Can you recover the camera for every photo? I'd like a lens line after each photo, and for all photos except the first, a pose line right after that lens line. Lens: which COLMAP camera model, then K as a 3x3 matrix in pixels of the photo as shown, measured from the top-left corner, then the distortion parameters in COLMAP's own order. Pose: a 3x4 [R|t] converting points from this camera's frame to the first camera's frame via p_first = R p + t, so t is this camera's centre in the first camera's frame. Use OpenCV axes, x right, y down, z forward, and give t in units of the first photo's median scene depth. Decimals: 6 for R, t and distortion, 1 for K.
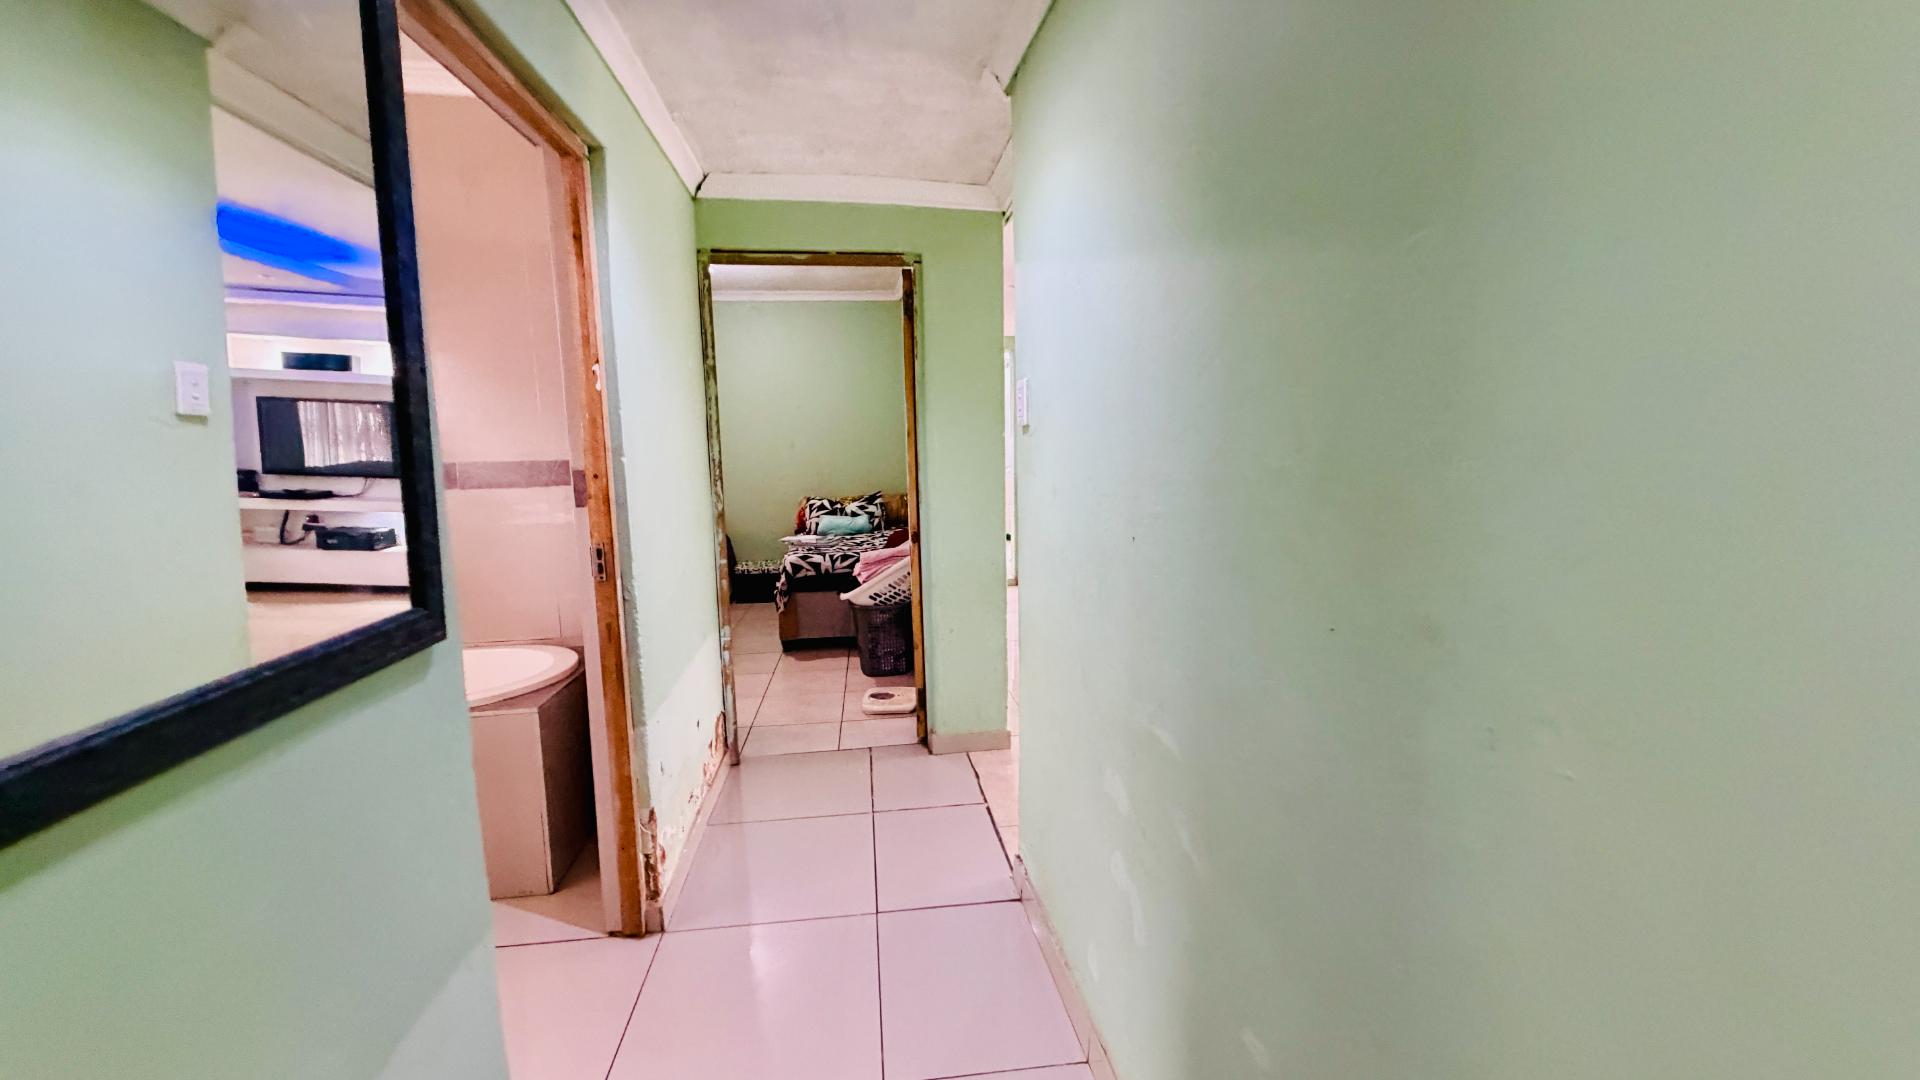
lens RADIAL K [[765.4, 0, 969.1], [0, 765.4, 542.9], [0, 0, 1]] dist [0.000569, -0.000096]
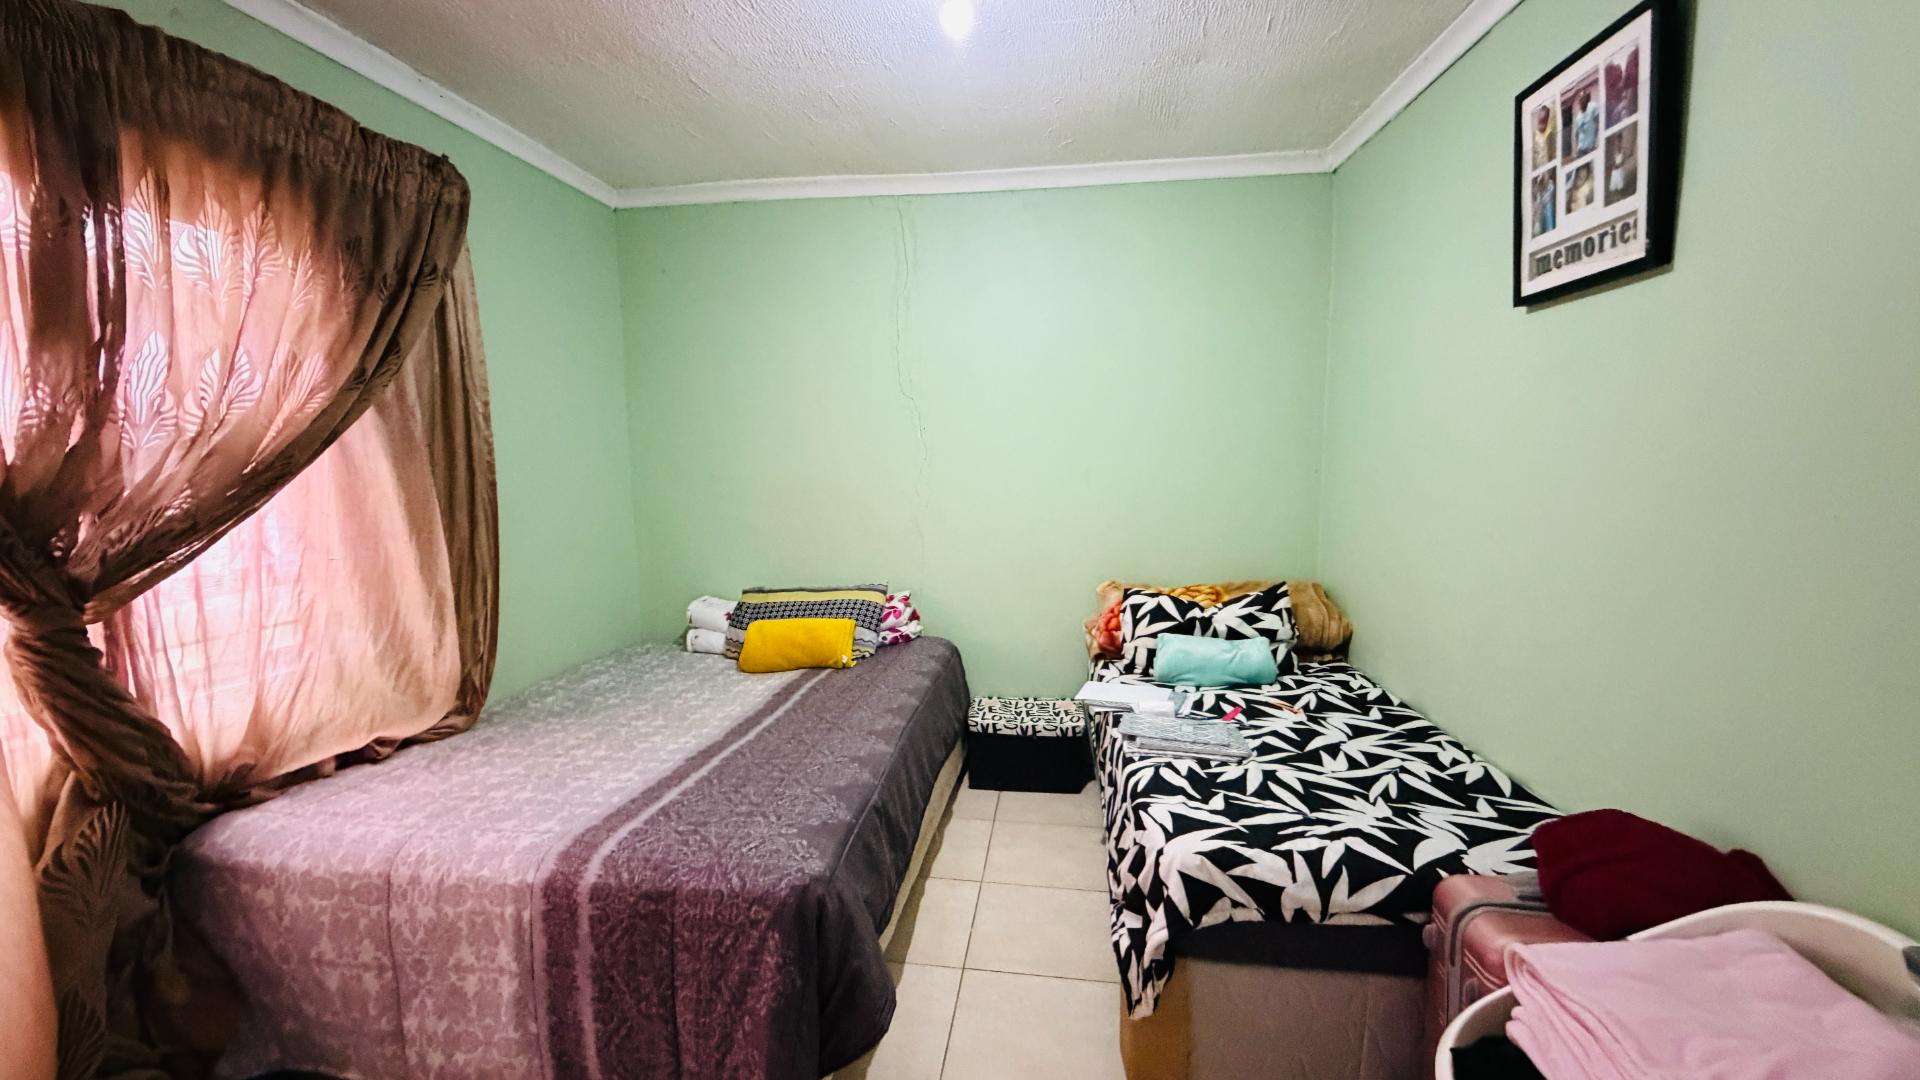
lens RADIAL K [[765.4, 0, 959.2], [0, 765.4, 540.9], [0, 0, 1]] dist [0.000569, -0.000096]
pose [[0.965151, 0.032861, -0.259622, -0.192414], [-0.037461, 0.999216, -0.012790, -0.081103], [0.258998, 0.022070, 0.965626, 0.529036]]
